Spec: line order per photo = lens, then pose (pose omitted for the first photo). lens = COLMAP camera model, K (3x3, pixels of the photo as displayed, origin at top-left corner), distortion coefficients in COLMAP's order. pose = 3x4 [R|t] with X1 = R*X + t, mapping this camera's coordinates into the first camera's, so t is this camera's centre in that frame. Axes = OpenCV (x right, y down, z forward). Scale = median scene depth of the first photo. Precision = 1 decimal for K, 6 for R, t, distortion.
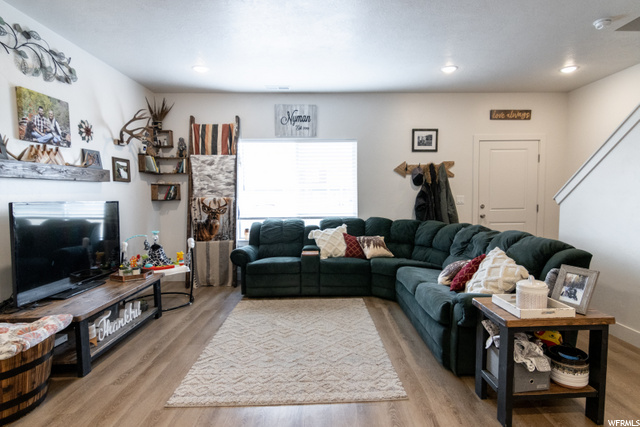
lens RADIAL K [[358.0, 0, 322.9], [0, 358.0, 220.4], [0, 0, 1]] dist [0.000187, 0.000441]
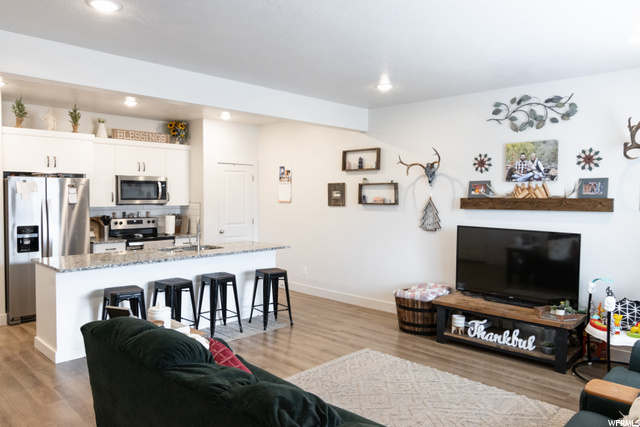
lens RADIAL K [[460.9, 0, 320.0], [0, 460.9, 213.5], [0, 0, 1]] dist [0.000799, 0.000789]
pose [[-0.711441, 0.037267, -0.701757, 0.545680], [-0.048488, 0.993610, 0.101924, -0.146967], [0.701071, 0.106540, -0.705087, 1.036934]]
